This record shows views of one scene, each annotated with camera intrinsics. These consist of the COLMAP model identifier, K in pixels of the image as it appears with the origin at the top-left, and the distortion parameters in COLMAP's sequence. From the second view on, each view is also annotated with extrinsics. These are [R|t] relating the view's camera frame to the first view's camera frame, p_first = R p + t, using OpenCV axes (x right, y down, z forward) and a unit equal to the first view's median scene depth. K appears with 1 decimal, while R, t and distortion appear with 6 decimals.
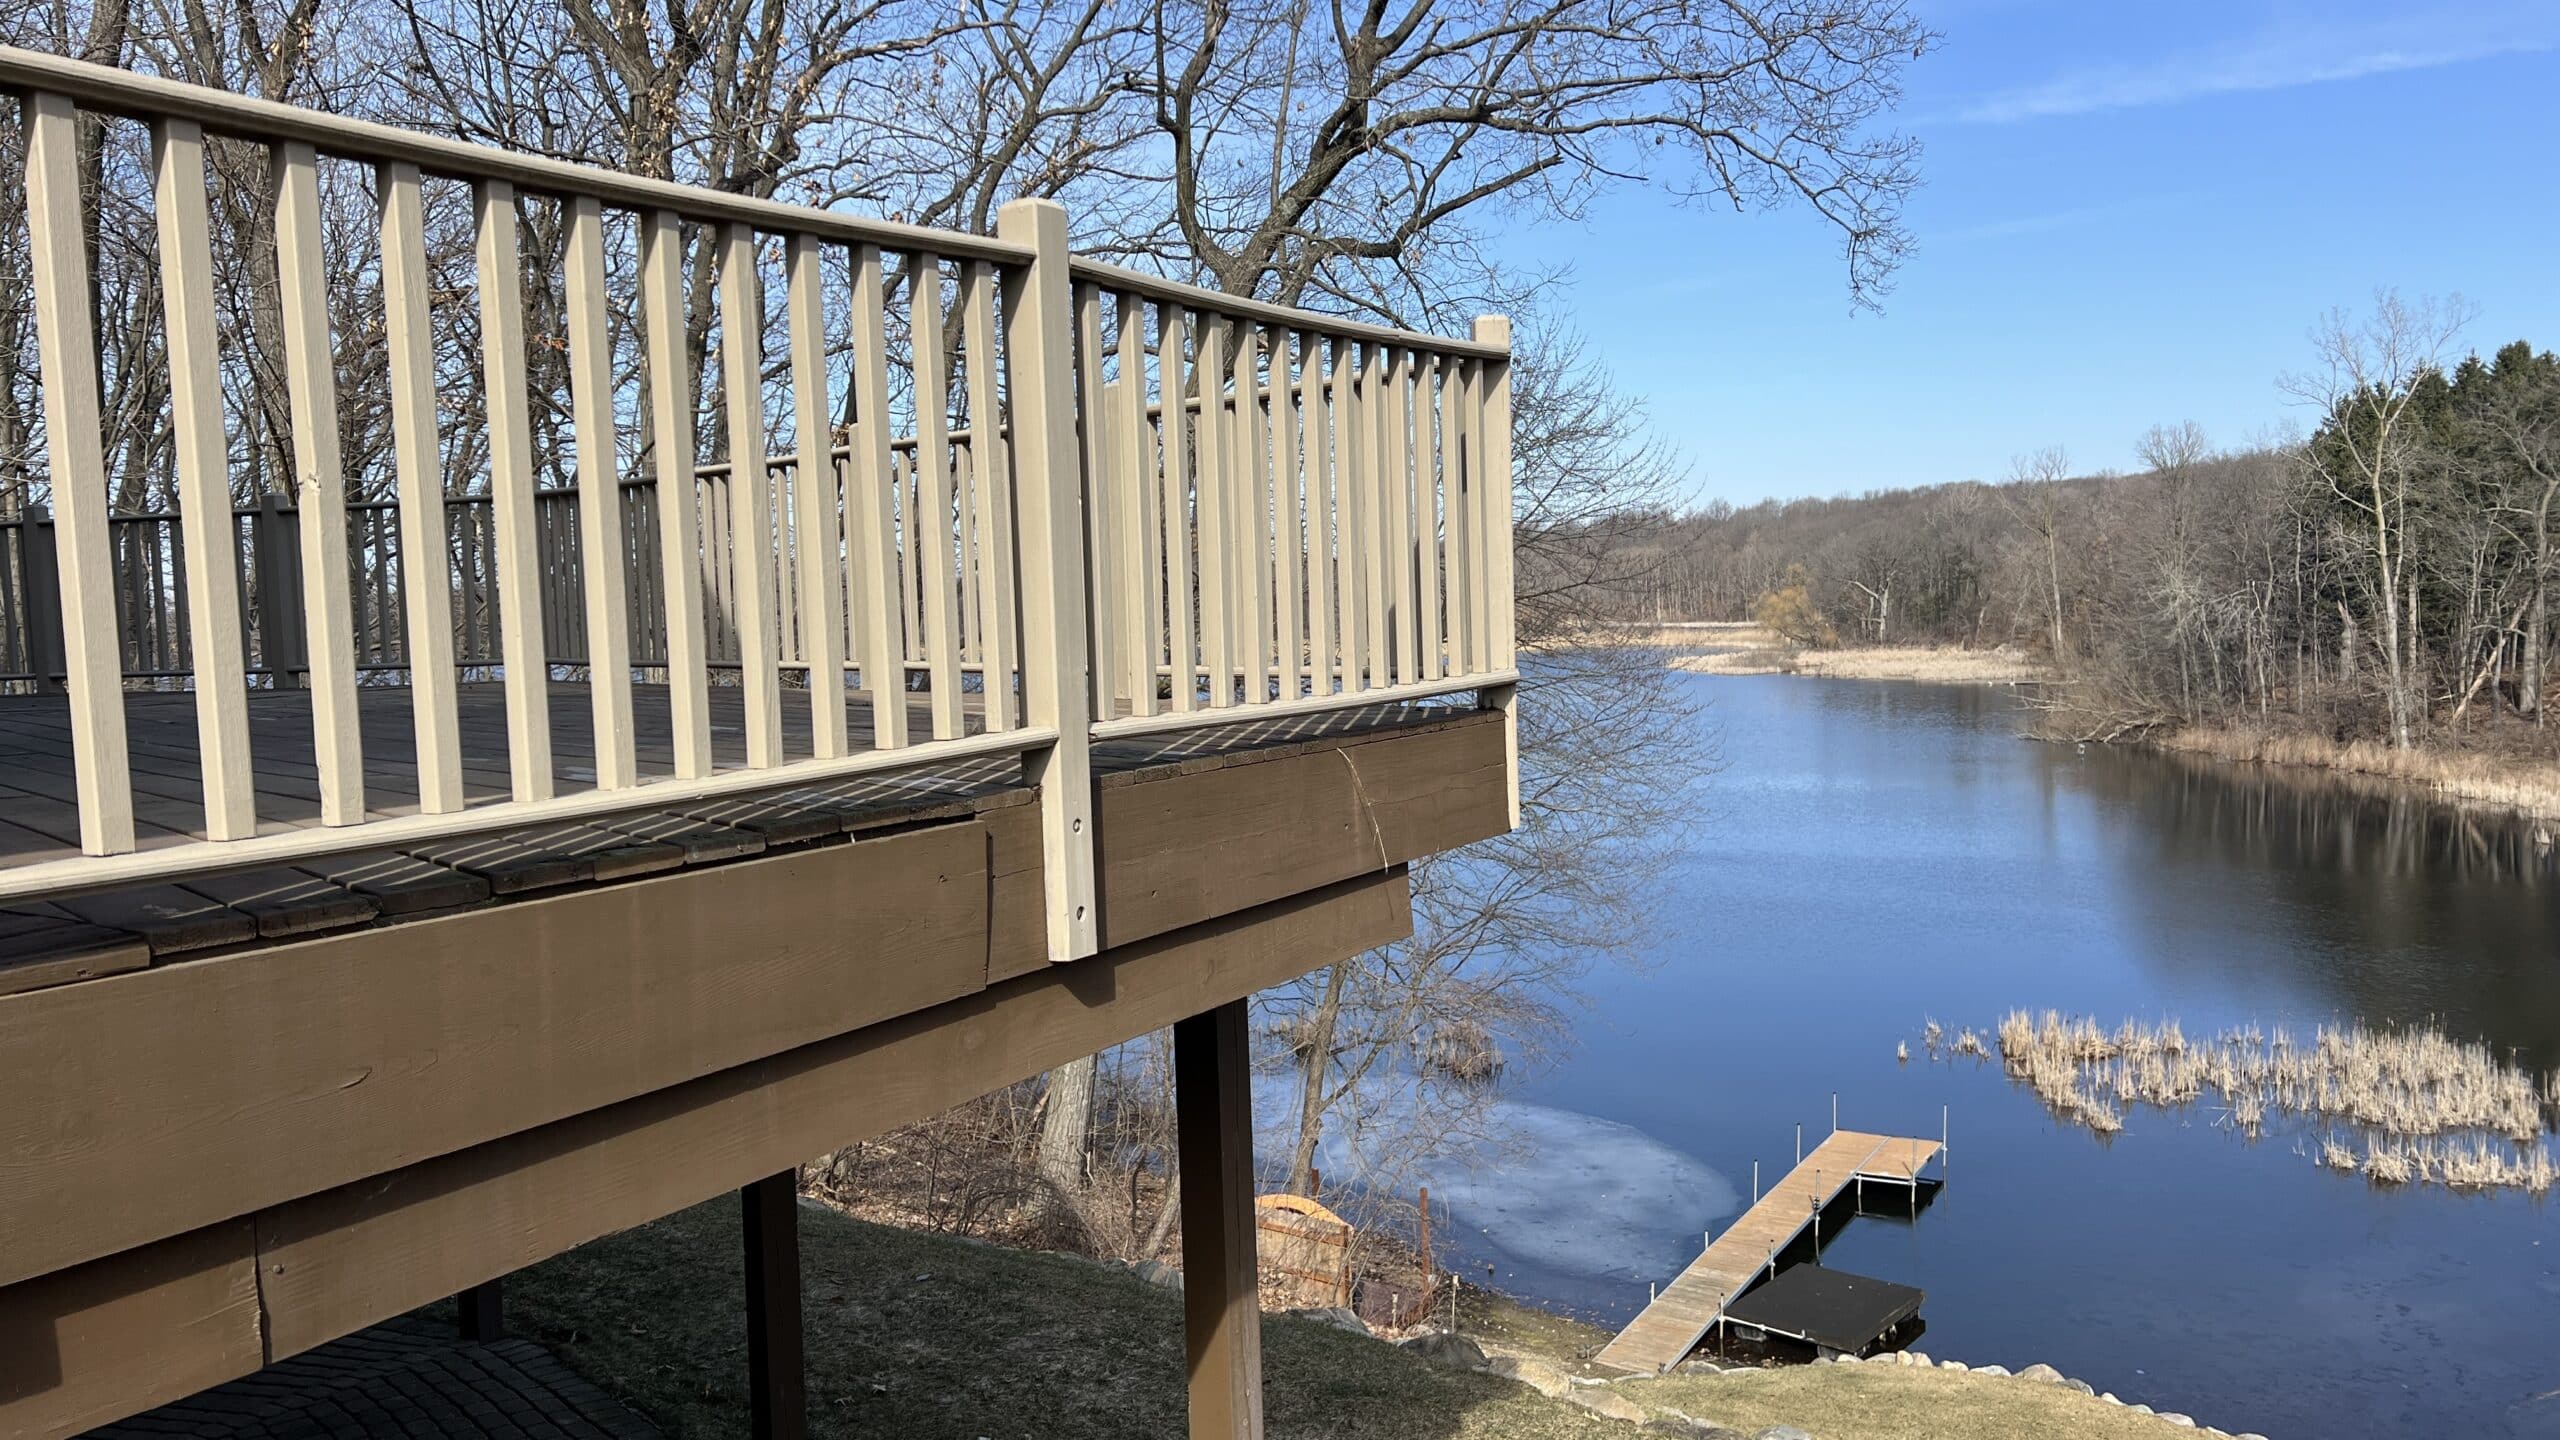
lens RADIAL K [[1917.5, 0, 1281.3], [0, 1917.5, 729.1], [0, 0, 1]] dist [0.067238, -0.071420]
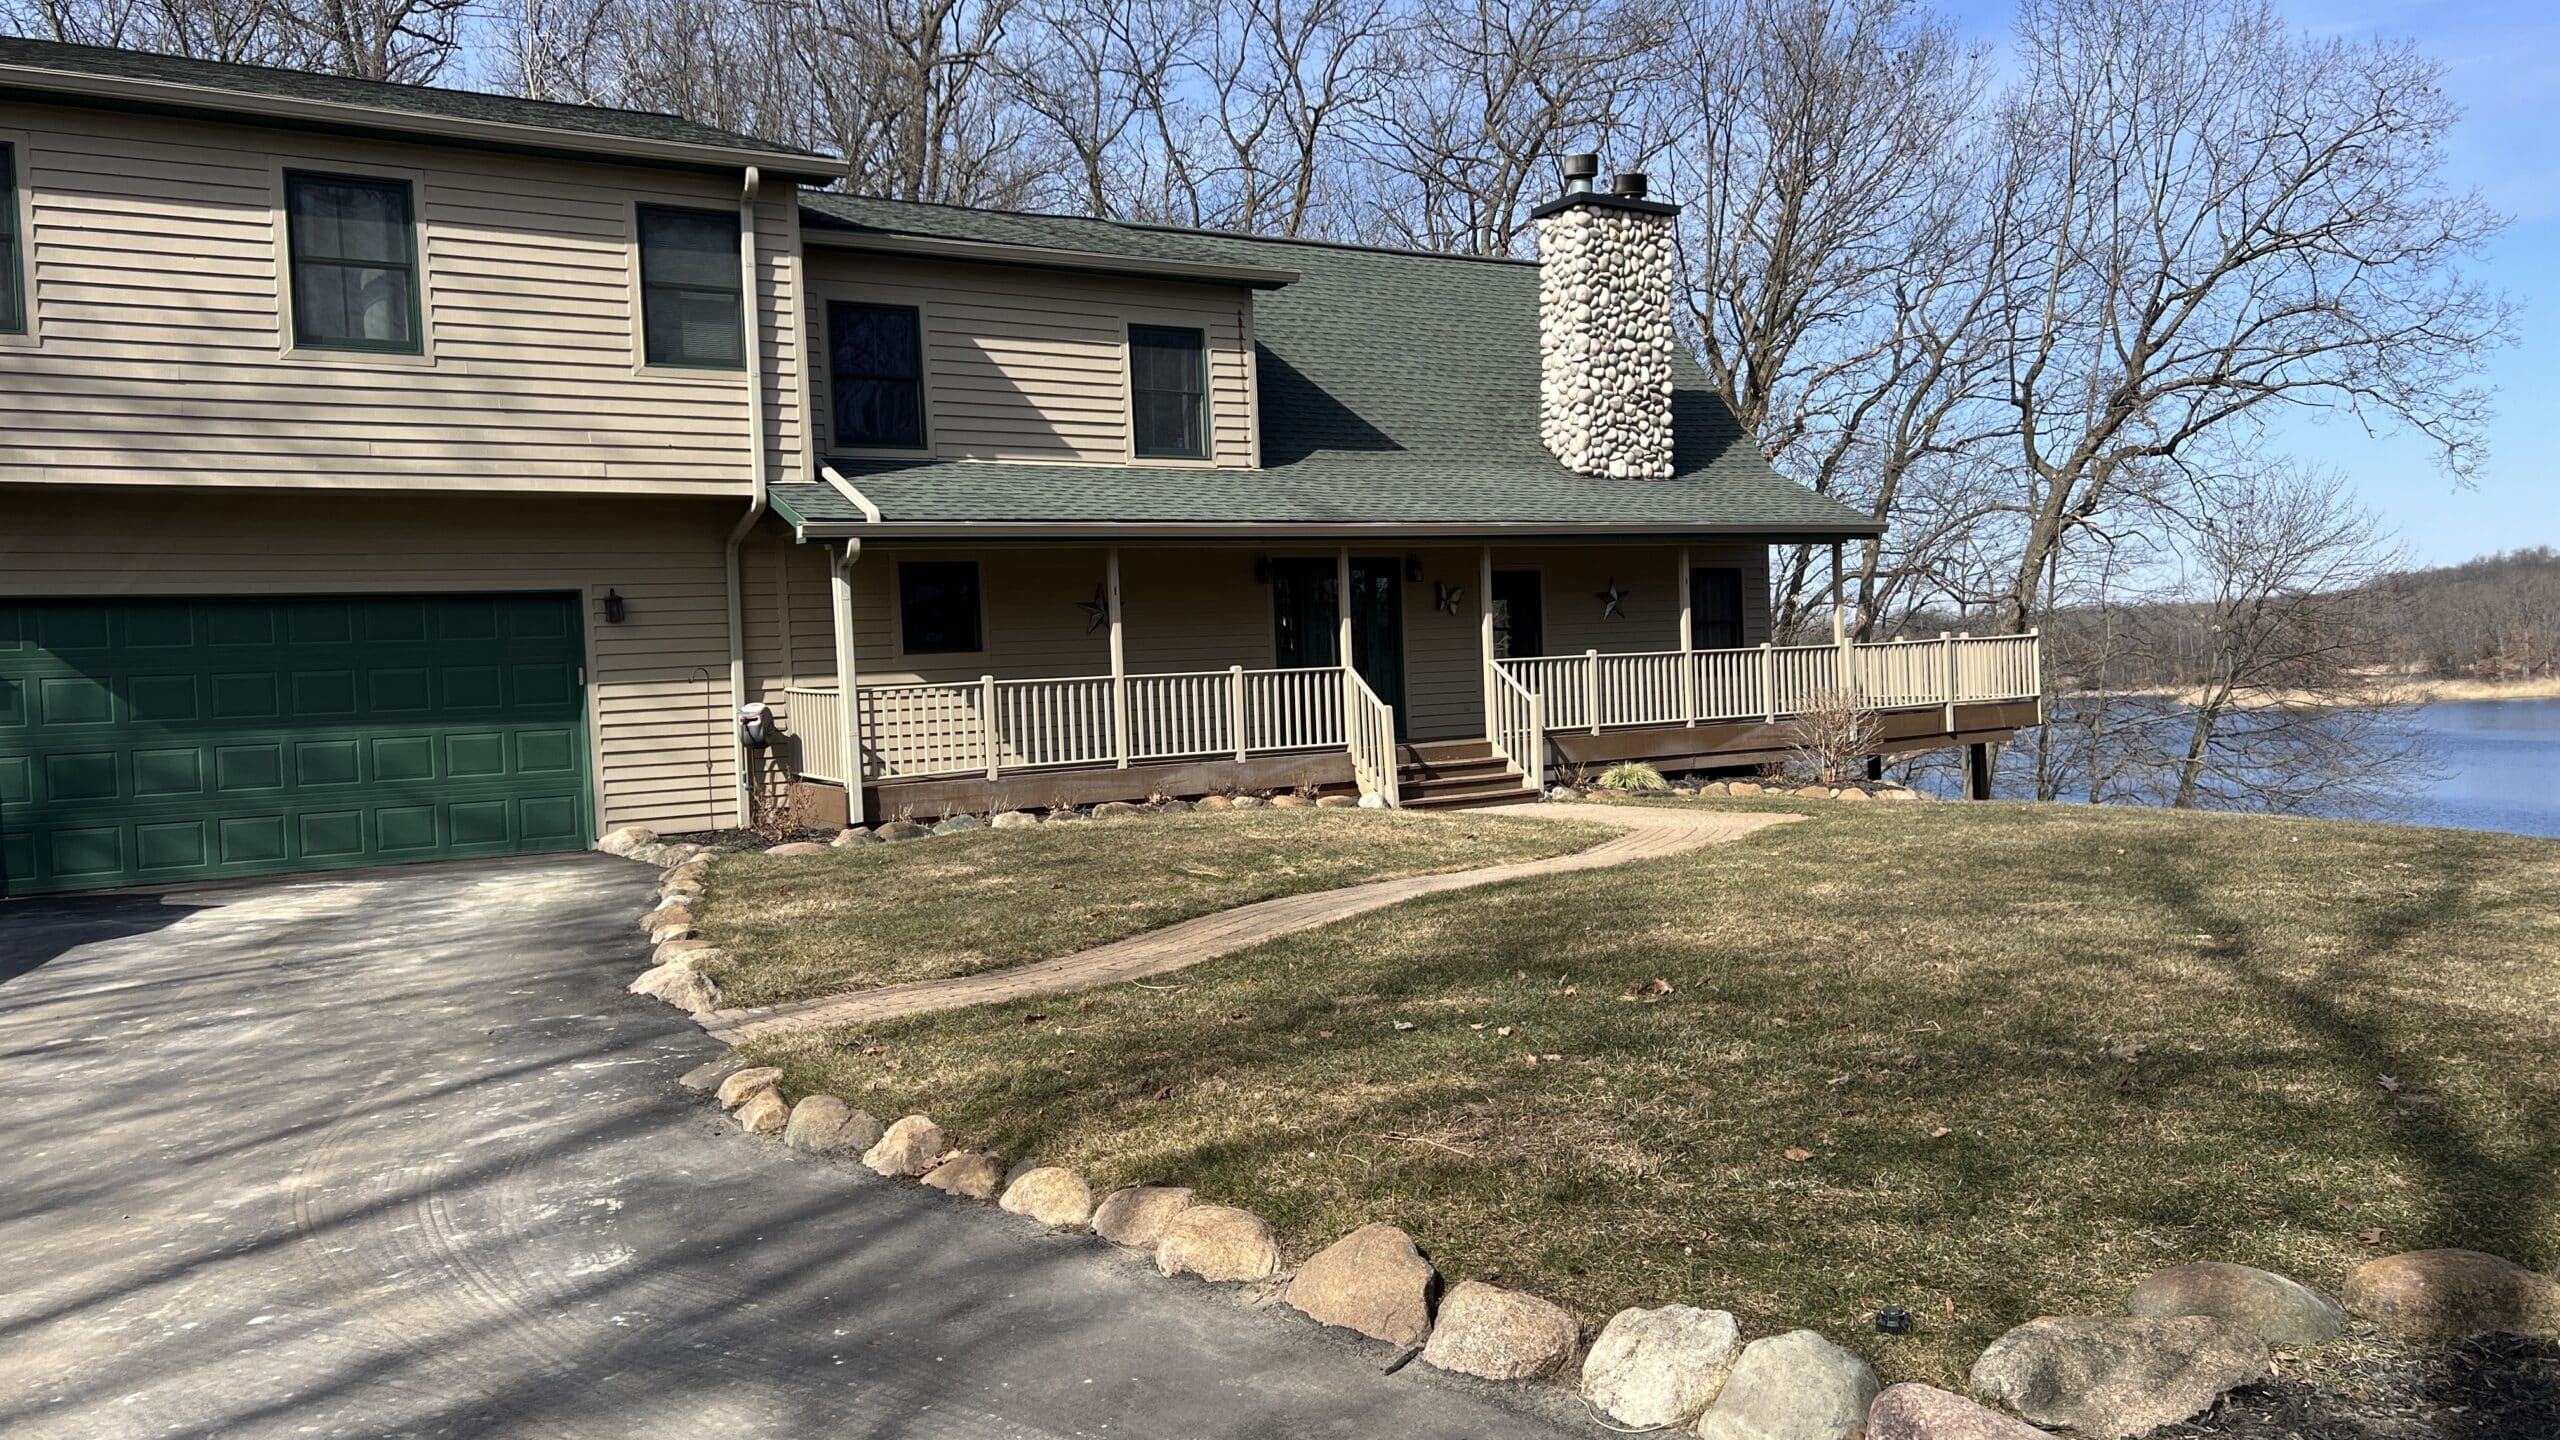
lens RADIAL K [[1917.5, 0, 1281.3], [0, 1917.5, 729.1], [0, 0, 1]] dist [0.067238, -0.071420]
pose [[0.900227, 0.001770, -0.435417, 0.055942], [-0.013525, 0.999623, -0.023901, 0.022025], [0.435211, 0.027405, 0.899911, -0.466957]]
